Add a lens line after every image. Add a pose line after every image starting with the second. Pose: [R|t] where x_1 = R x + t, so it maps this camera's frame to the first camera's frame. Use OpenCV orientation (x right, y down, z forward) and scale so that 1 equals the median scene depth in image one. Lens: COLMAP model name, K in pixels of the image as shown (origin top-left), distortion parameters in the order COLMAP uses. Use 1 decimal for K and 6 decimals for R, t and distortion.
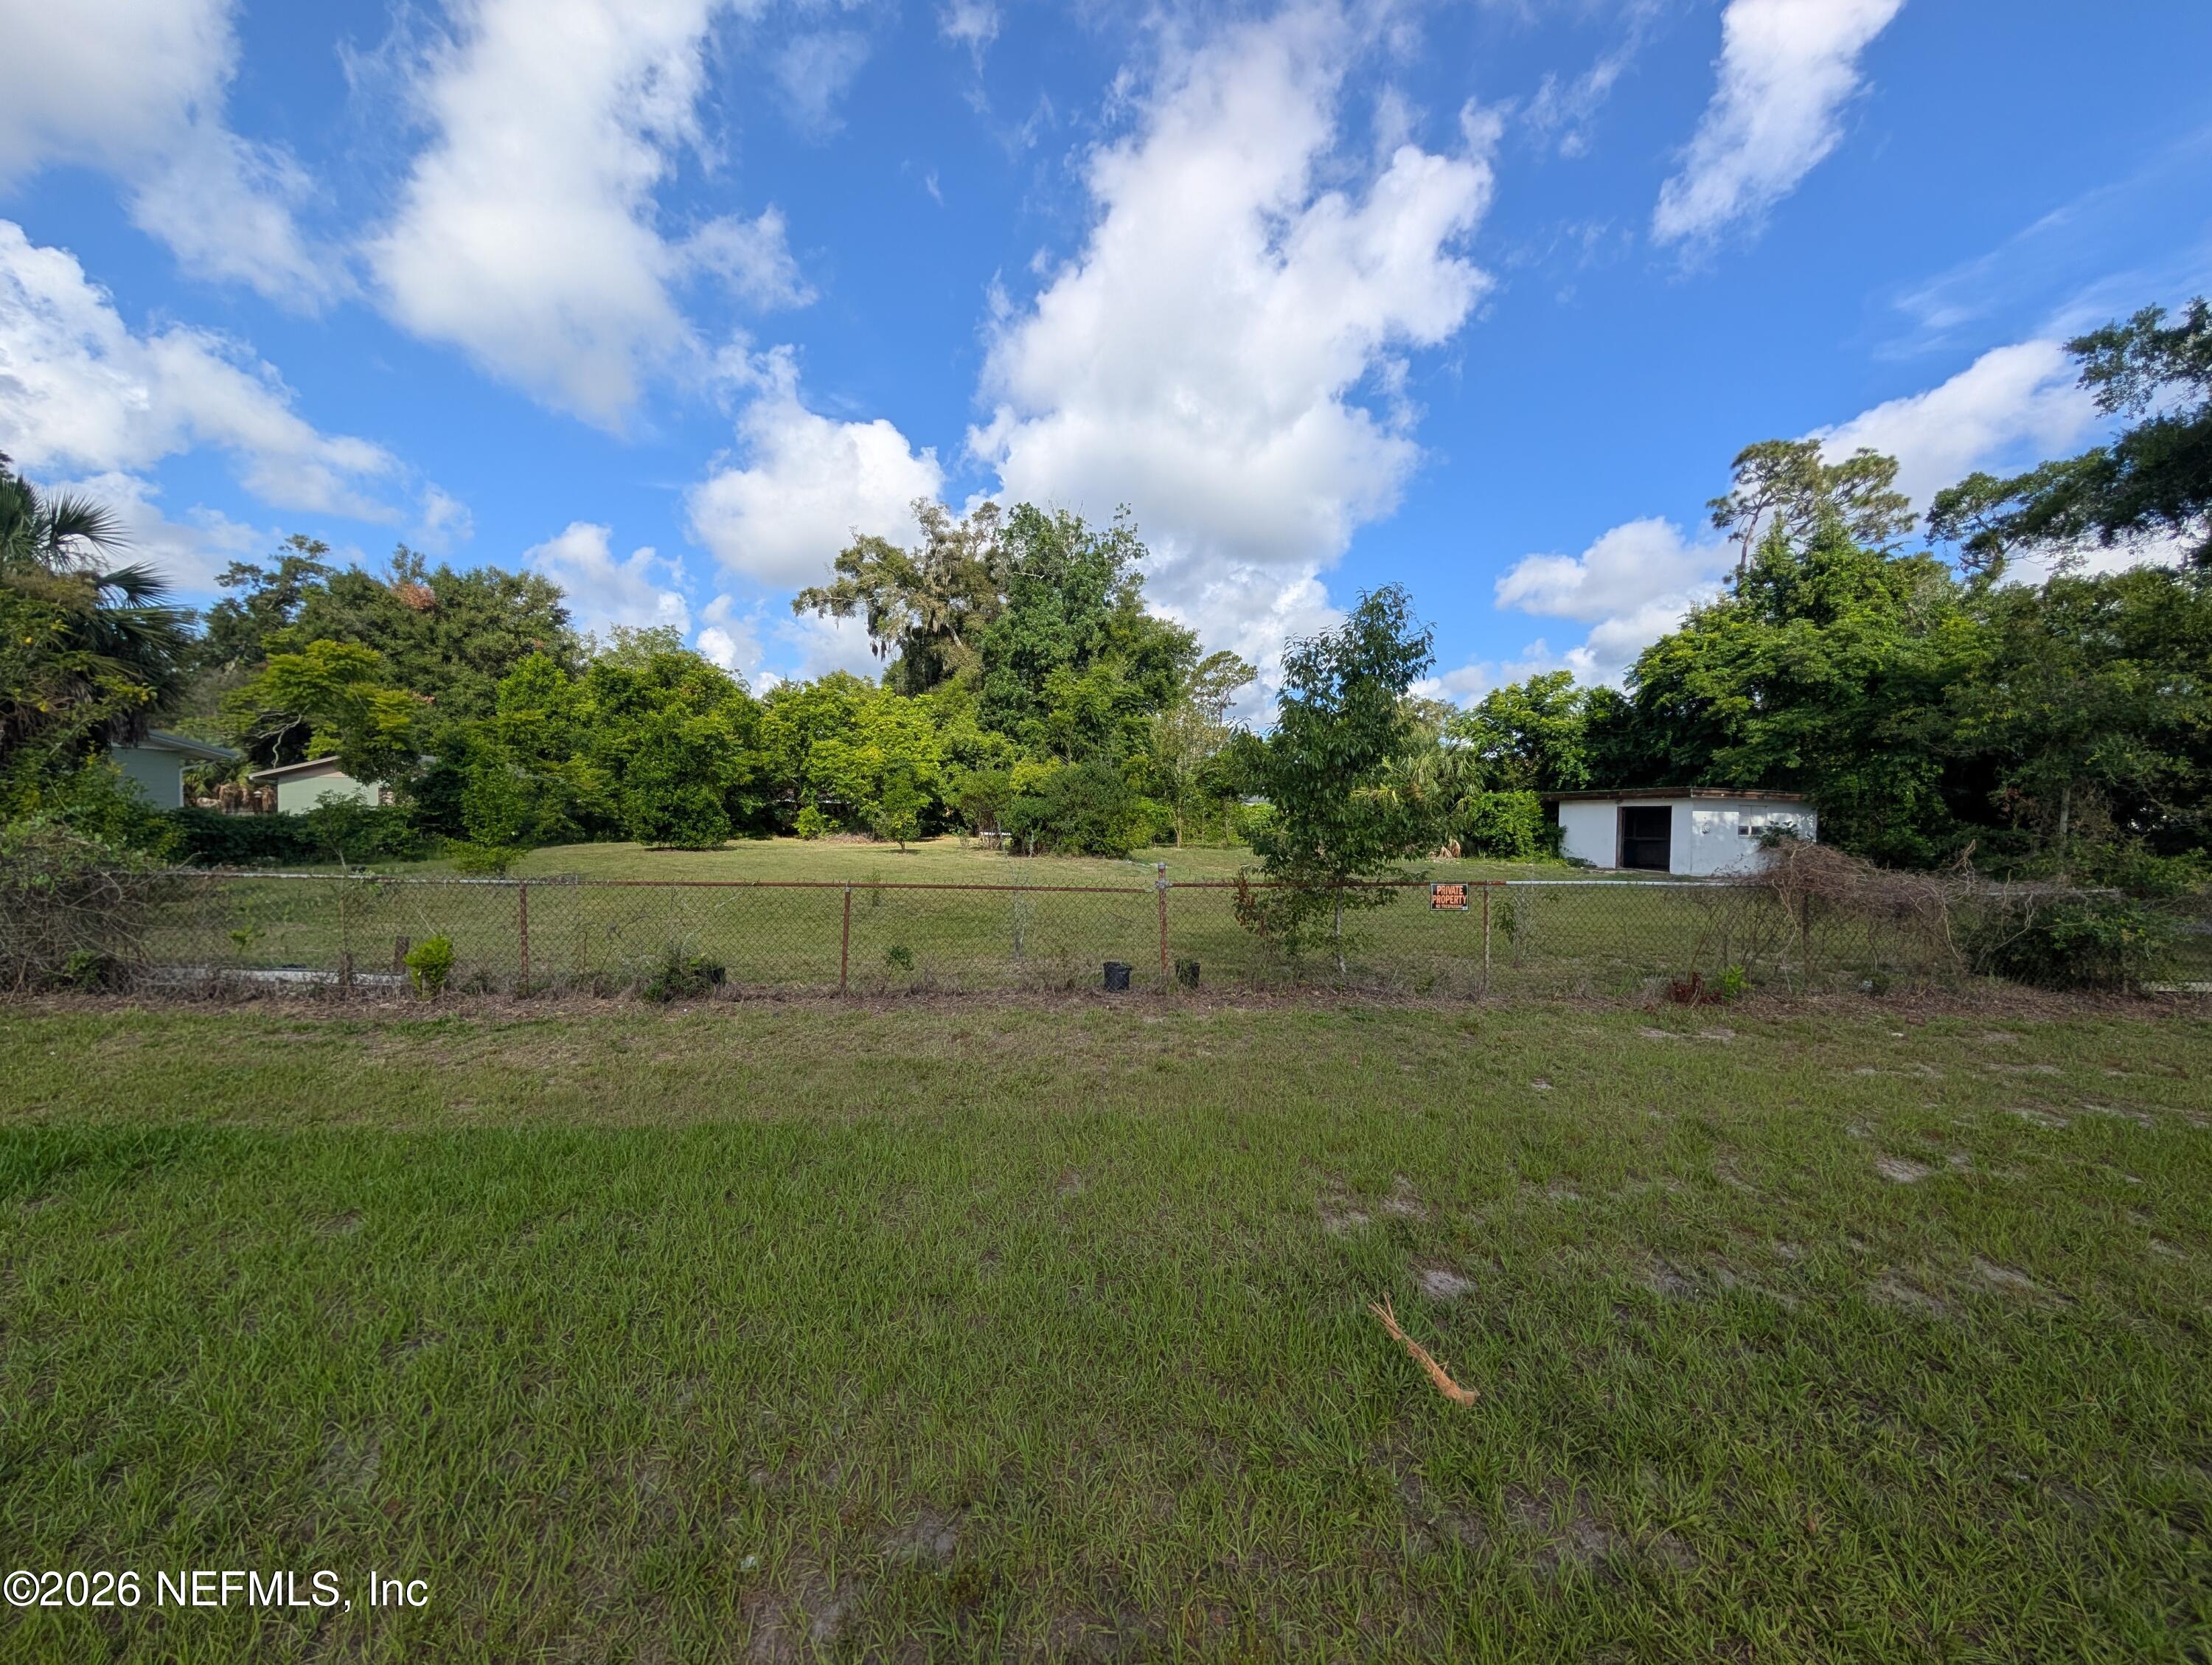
lens RADIAL K [[825.8, 0, 1097.5], [0, 825.8, 823.7], [0, 0, 1]] dist [-0.000936, -0.000280]
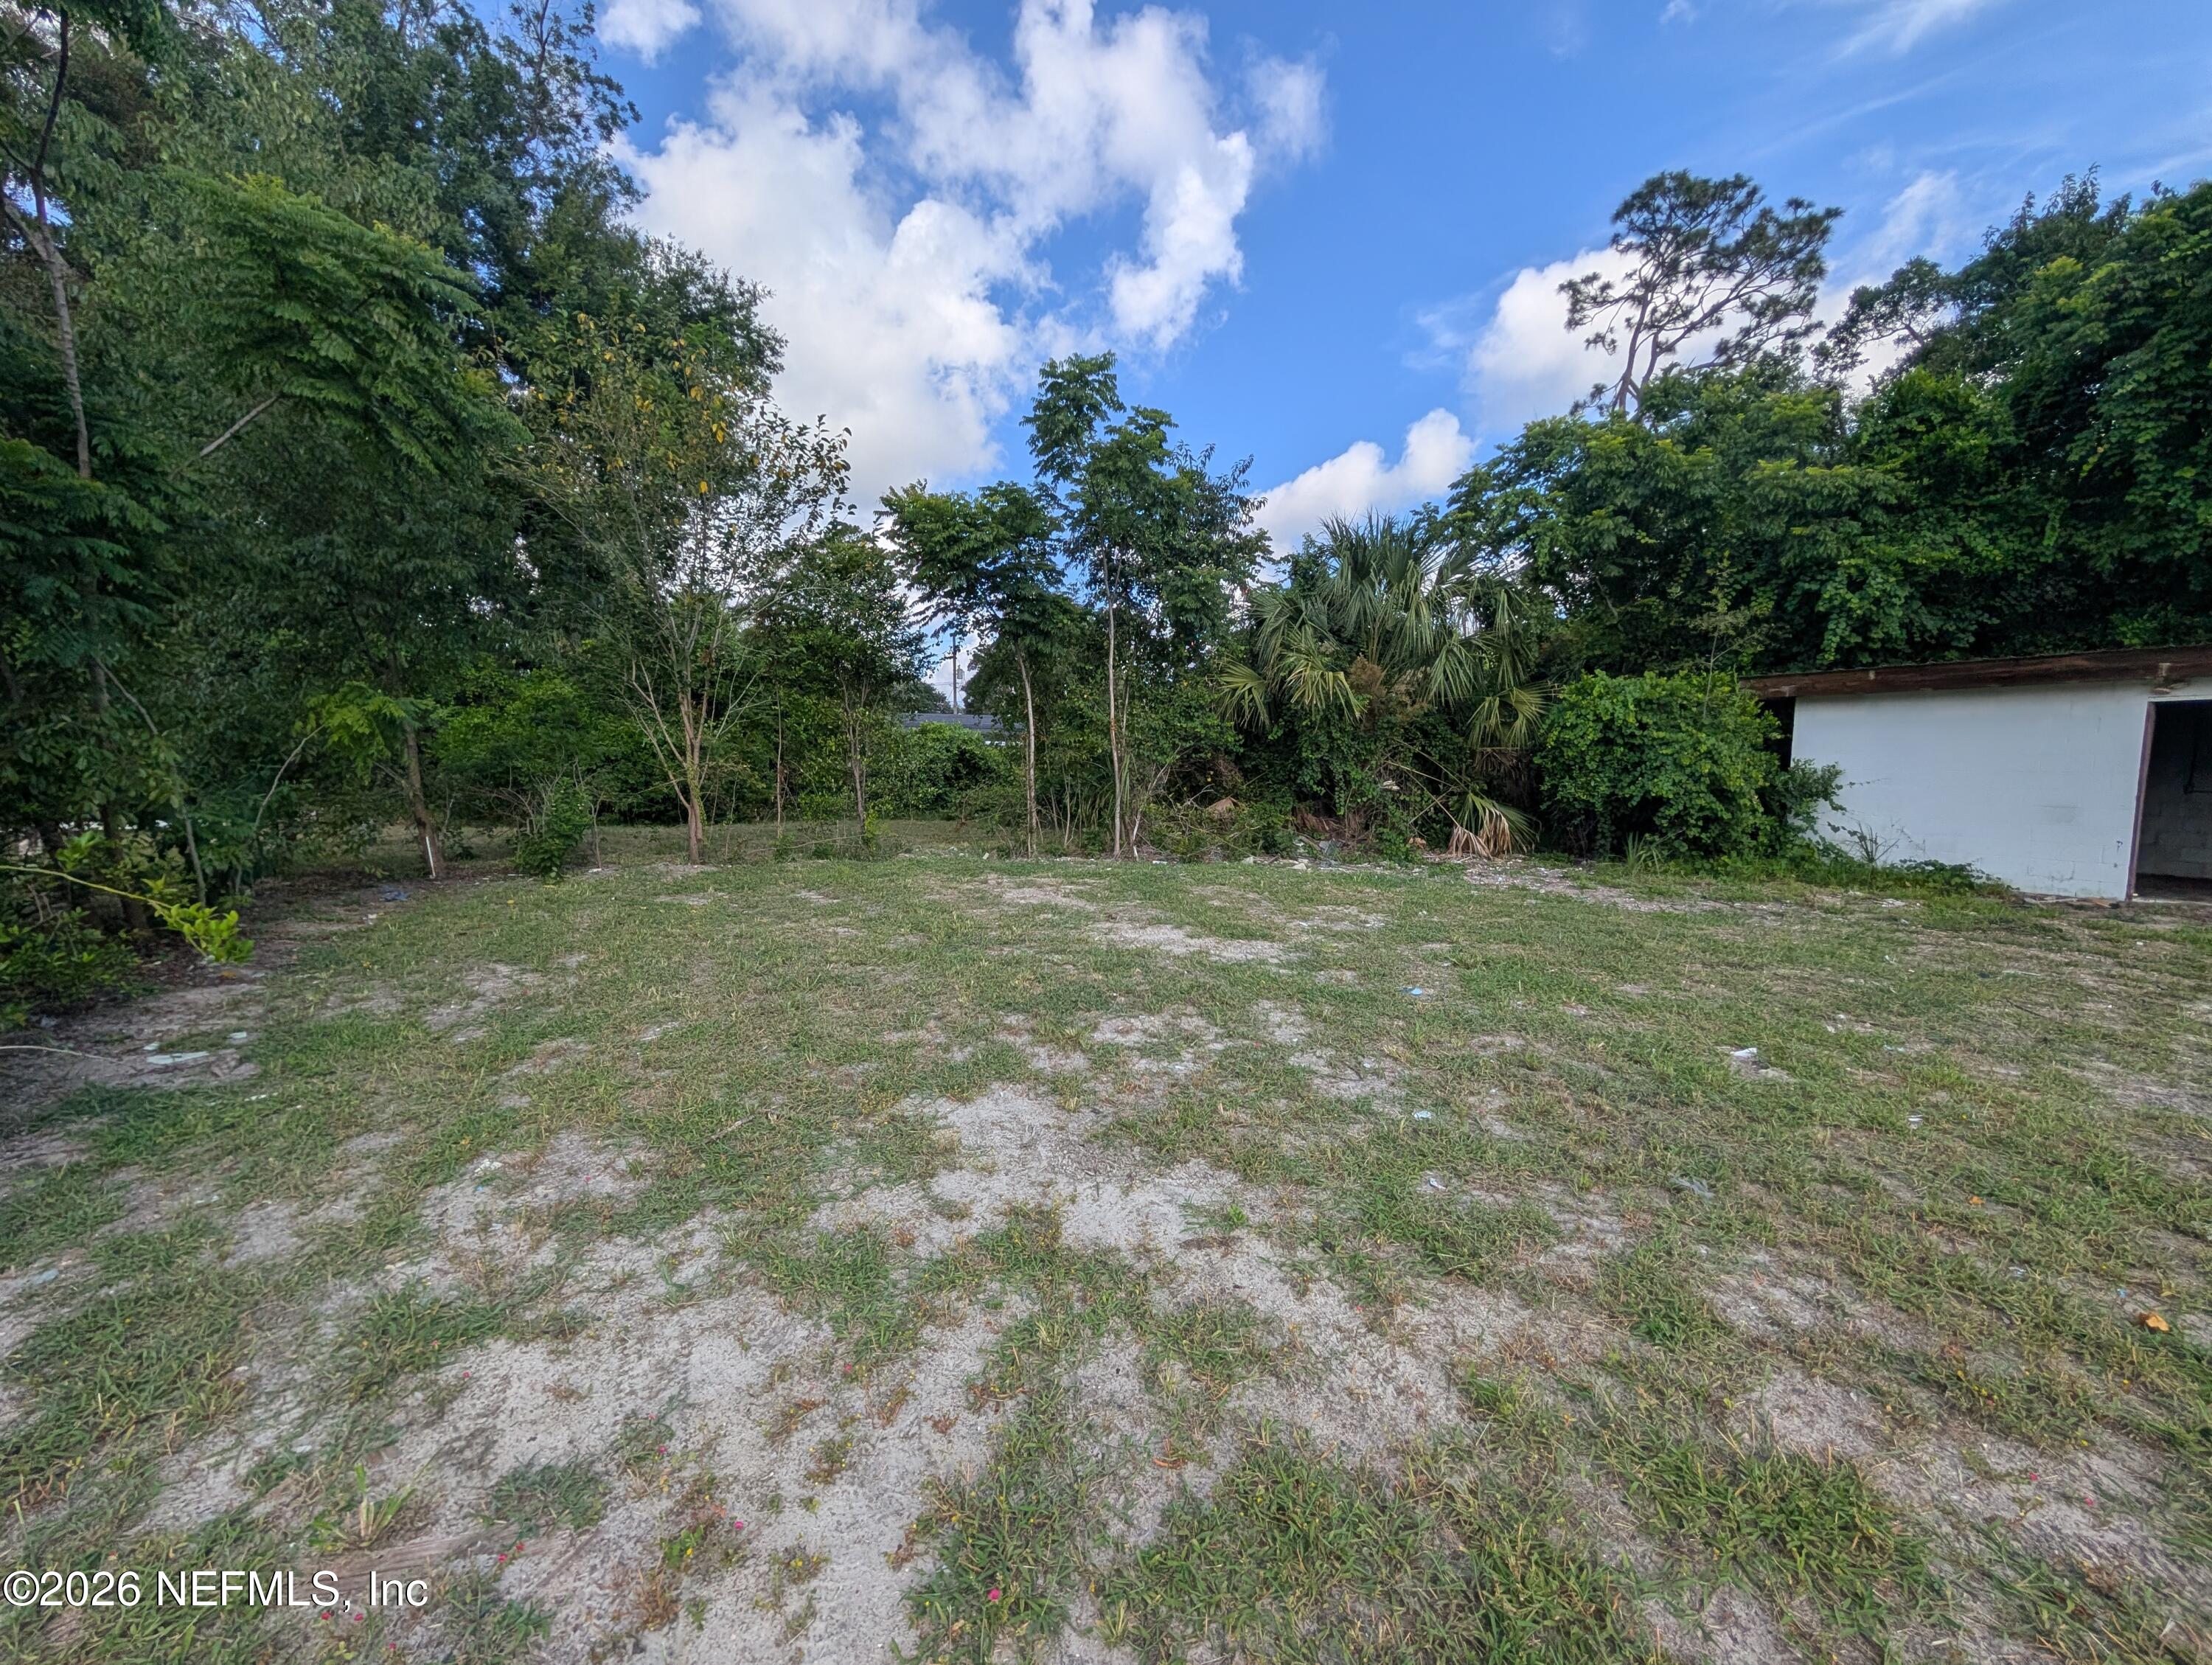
lens RADIAL K [[825.8, 0, 1108.5], [0, 825.8, 828.5], [0, 0, 1]] dist [-0.000936, -0.000280]
pose [[0.902557, -0.049670, 0.427696, 0.129129], [0.014405, 0.996251, 0.085301, -0.004836], [-0.430329, -0.070828, 0.899889, 0.798187]]
